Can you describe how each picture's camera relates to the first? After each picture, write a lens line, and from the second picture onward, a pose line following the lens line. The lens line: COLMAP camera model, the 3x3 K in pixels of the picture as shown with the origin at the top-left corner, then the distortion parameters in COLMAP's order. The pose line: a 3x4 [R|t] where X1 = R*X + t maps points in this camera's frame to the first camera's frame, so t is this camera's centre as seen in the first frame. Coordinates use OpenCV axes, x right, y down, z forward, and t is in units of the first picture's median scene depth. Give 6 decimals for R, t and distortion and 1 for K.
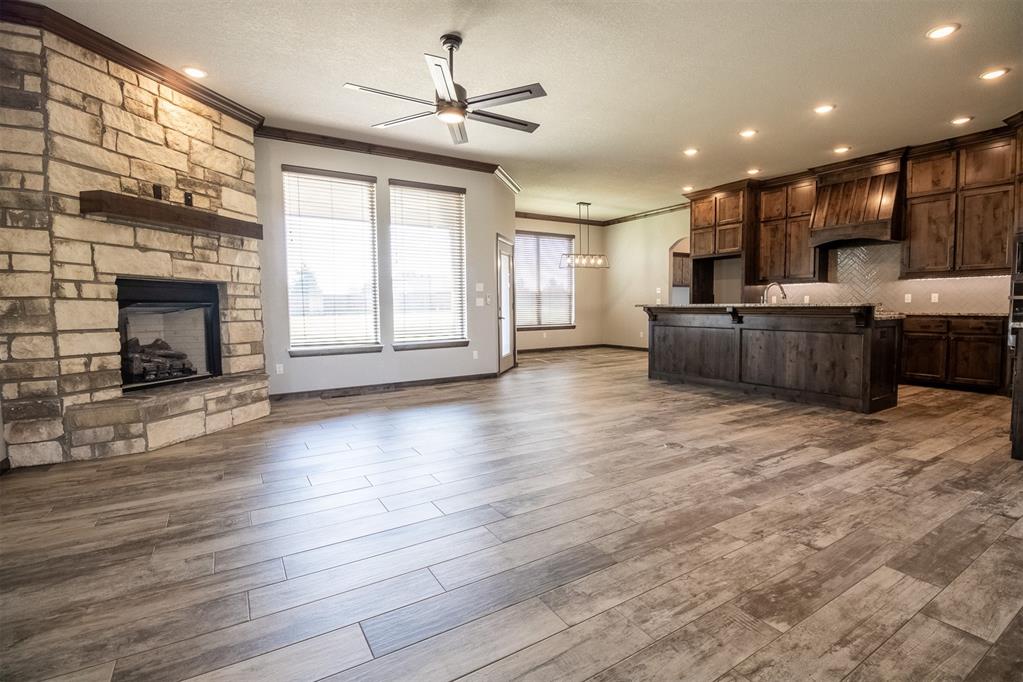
lens RADIAL K [[476.7, 0, 521.8], [0, 476.7, 335.7], [0, 0, 1]] dist [-0.001501, -0.012940]
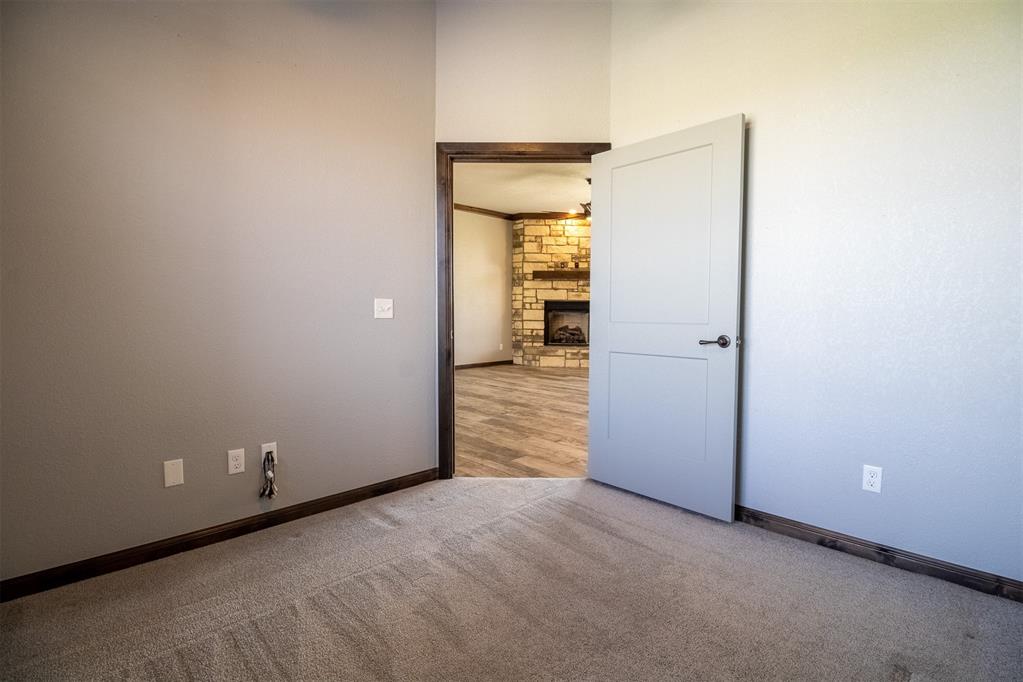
lens RADIAL K [[476.7, 0, 521.8], [0, 476.7, 335.7], [0, 0, 1]] dist [-0.001501, -0.012940]
pose [[0.217846, 0.057154, -0.974308, 1.487396], [-0.068741, 0.996703, 0.043098, -0.030676], [0.973559, 0.057586, 0.221057, 0.256546]]
